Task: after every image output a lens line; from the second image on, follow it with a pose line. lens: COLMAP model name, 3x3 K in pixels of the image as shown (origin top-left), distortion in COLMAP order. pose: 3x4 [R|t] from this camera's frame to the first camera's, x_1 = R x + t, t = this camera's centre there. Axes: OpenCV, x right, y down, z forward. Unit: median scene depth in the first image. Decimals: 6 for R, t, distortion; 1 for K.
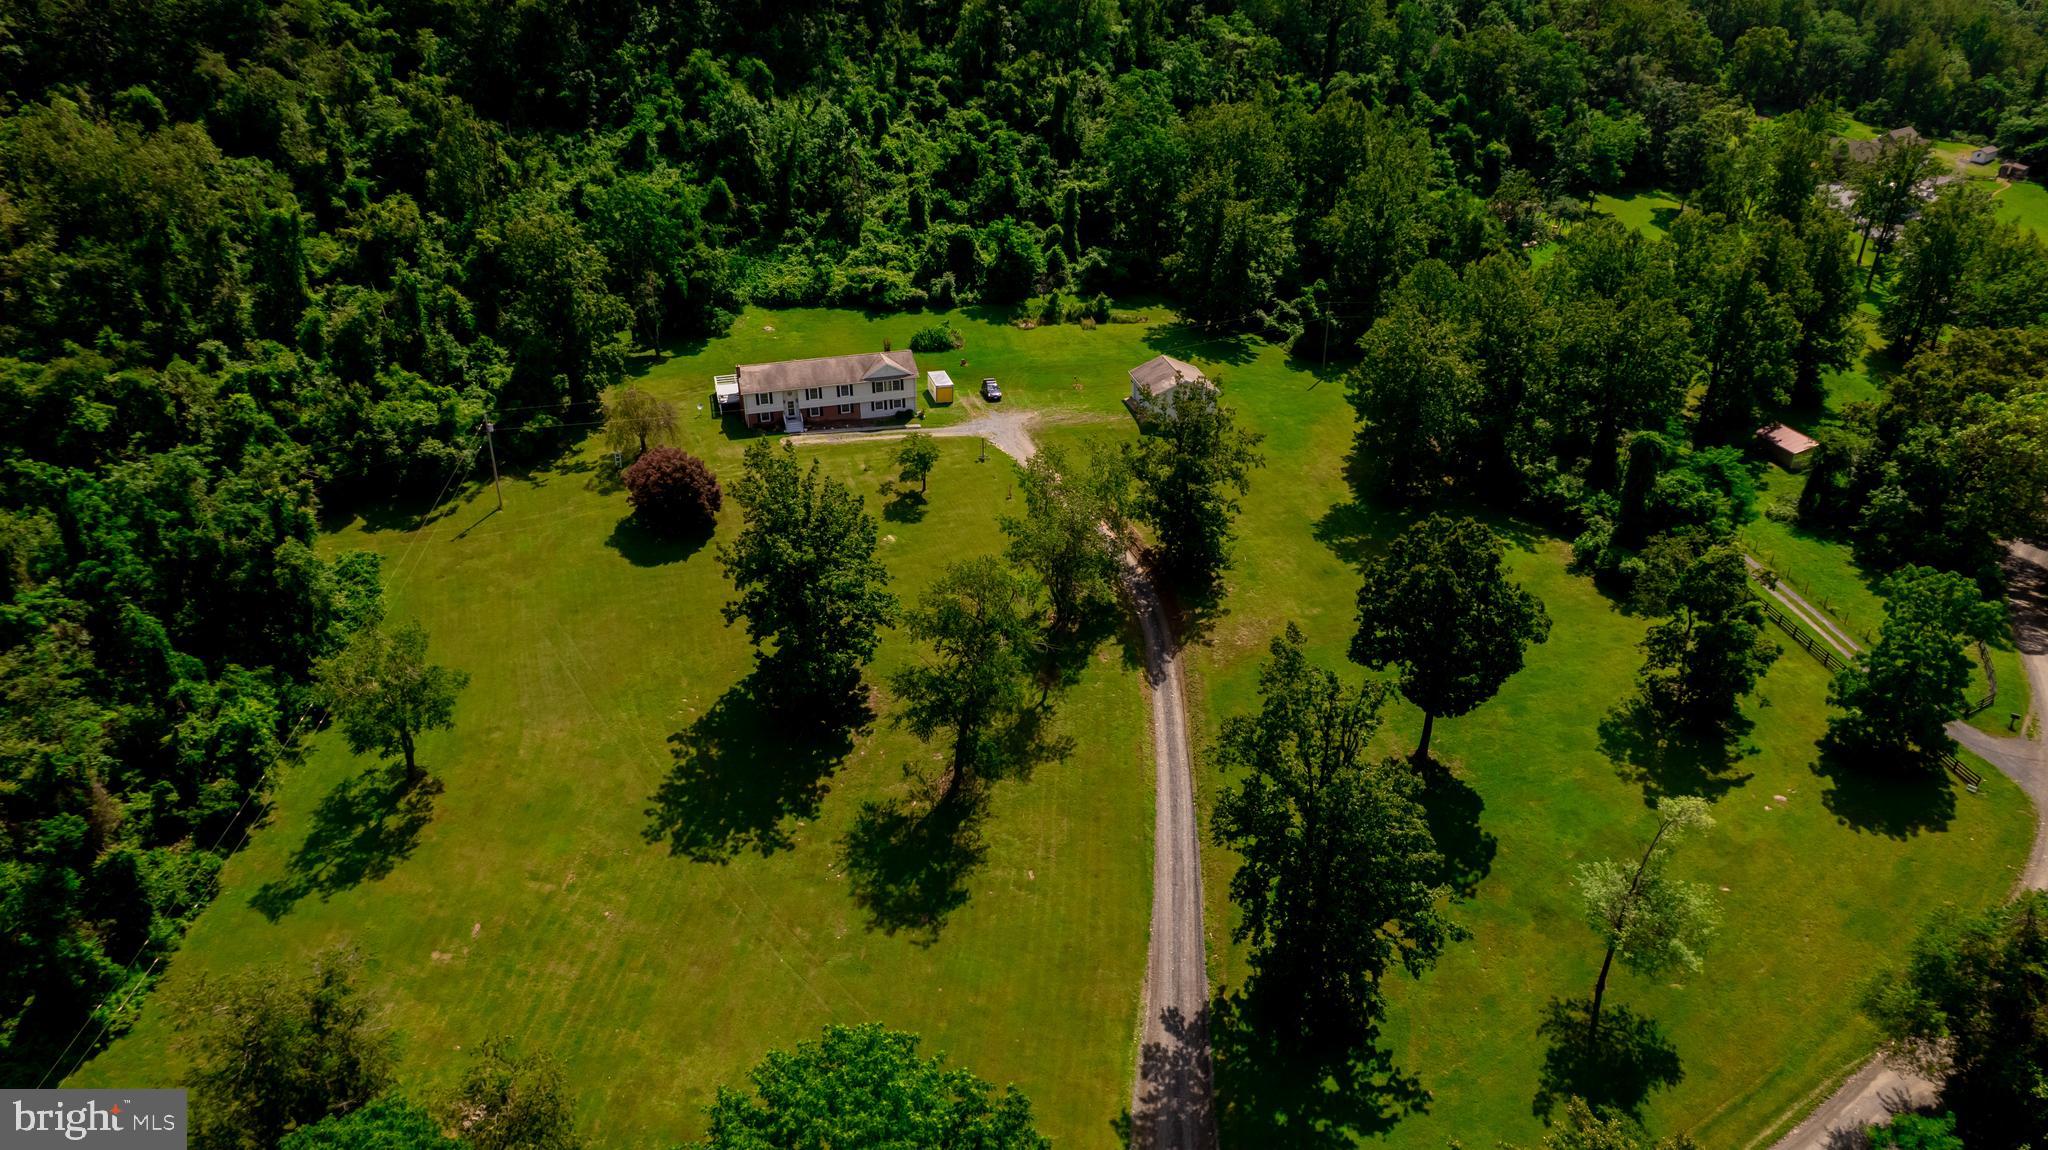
lens RADIAL K [[1294.0, 0, 1029.0], [0, 1294.0, 548.6], [0, 0, 1]] dist [-0.046925, 0.052158]
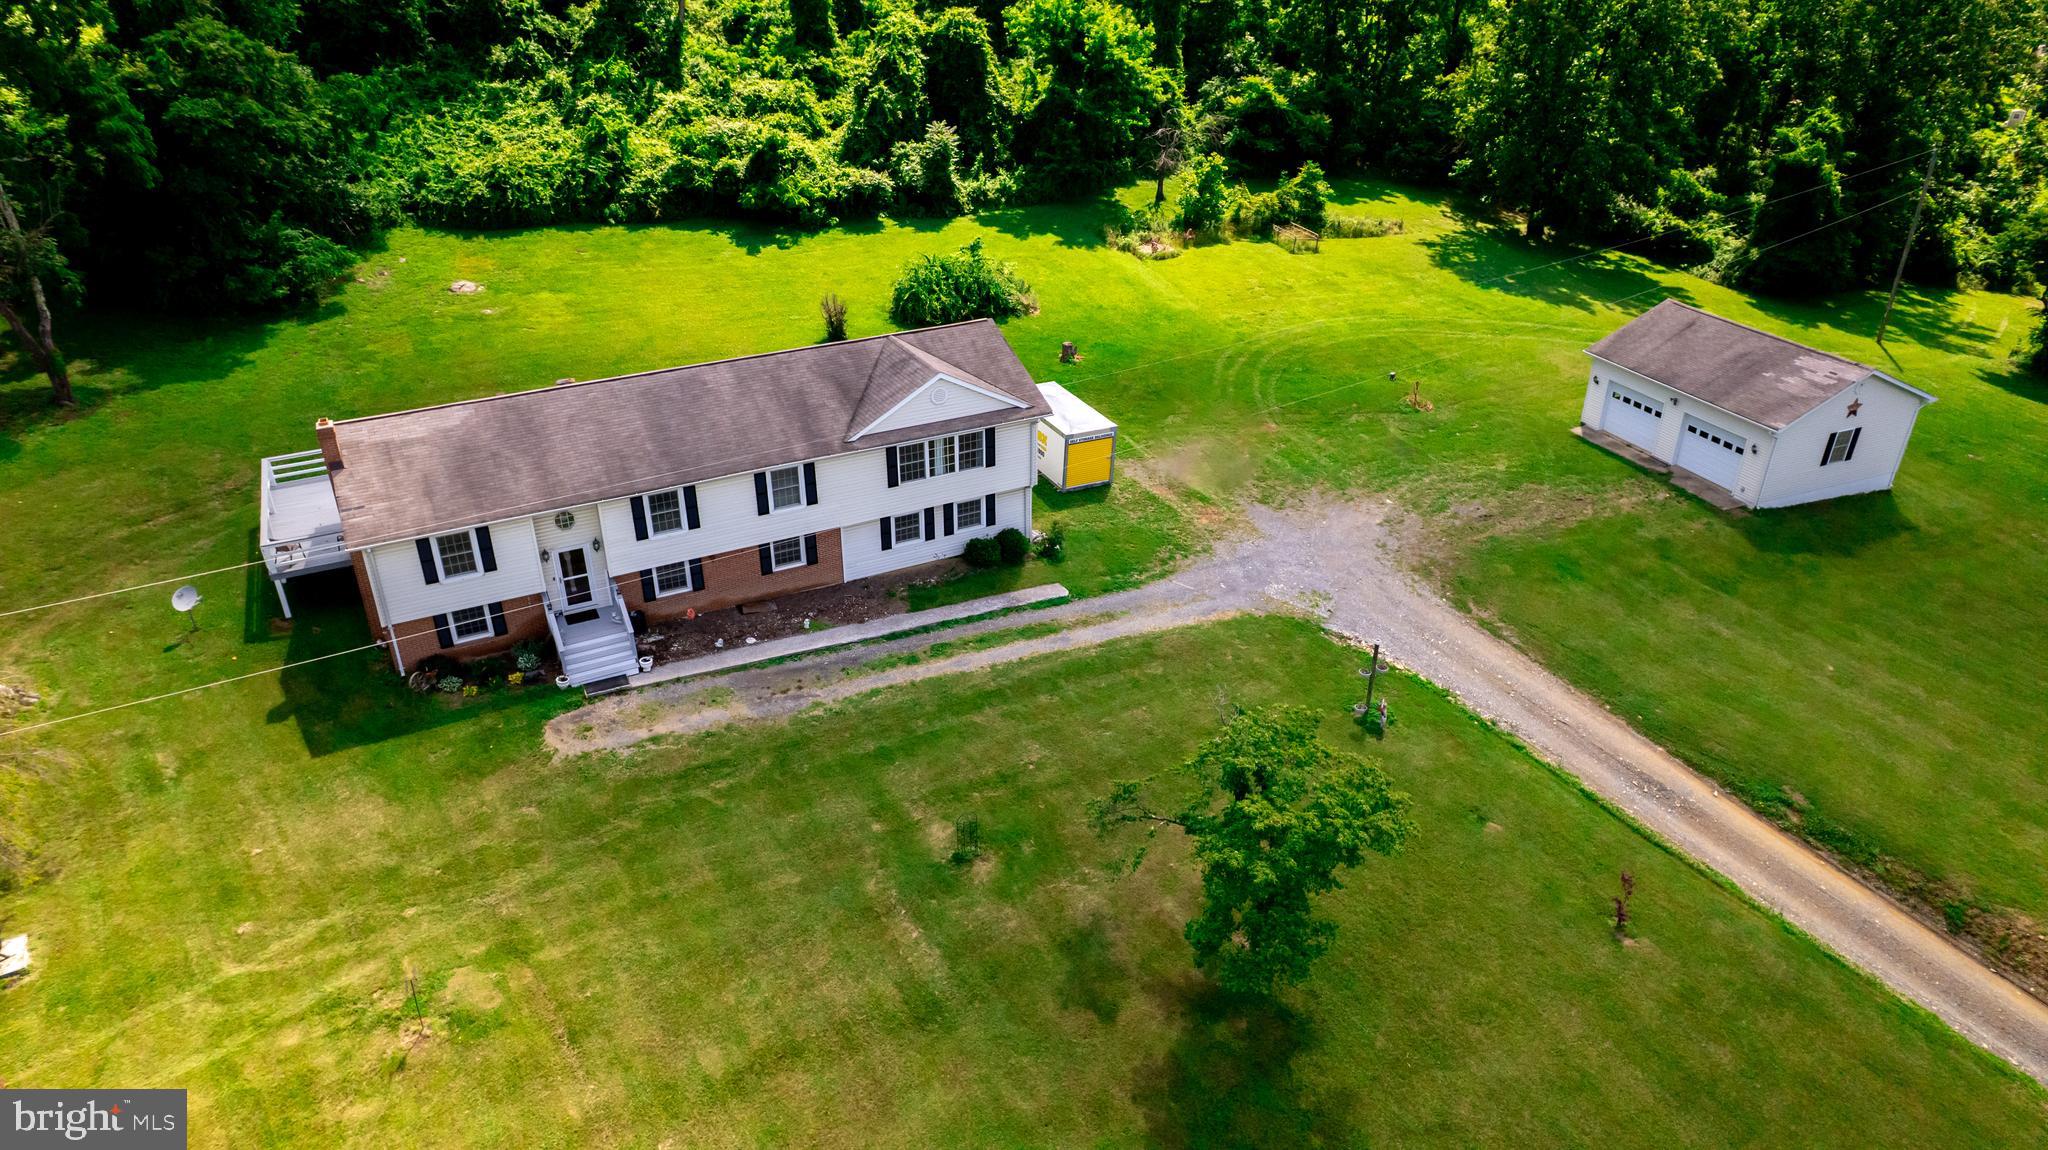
lens RADIAL K [[1294.0, 0, 1021.1], [0, 1294.0, 568.2], [0, 0, 1]] dist [-0.046925, 0.052158]
pose [[0.980807, -0.087856, 0.174066, -0.119967], [0.082339, 0.995853, 0.038679, -0.094734], [-0.176742, -0.023604, 0.983974, 0.621105]]
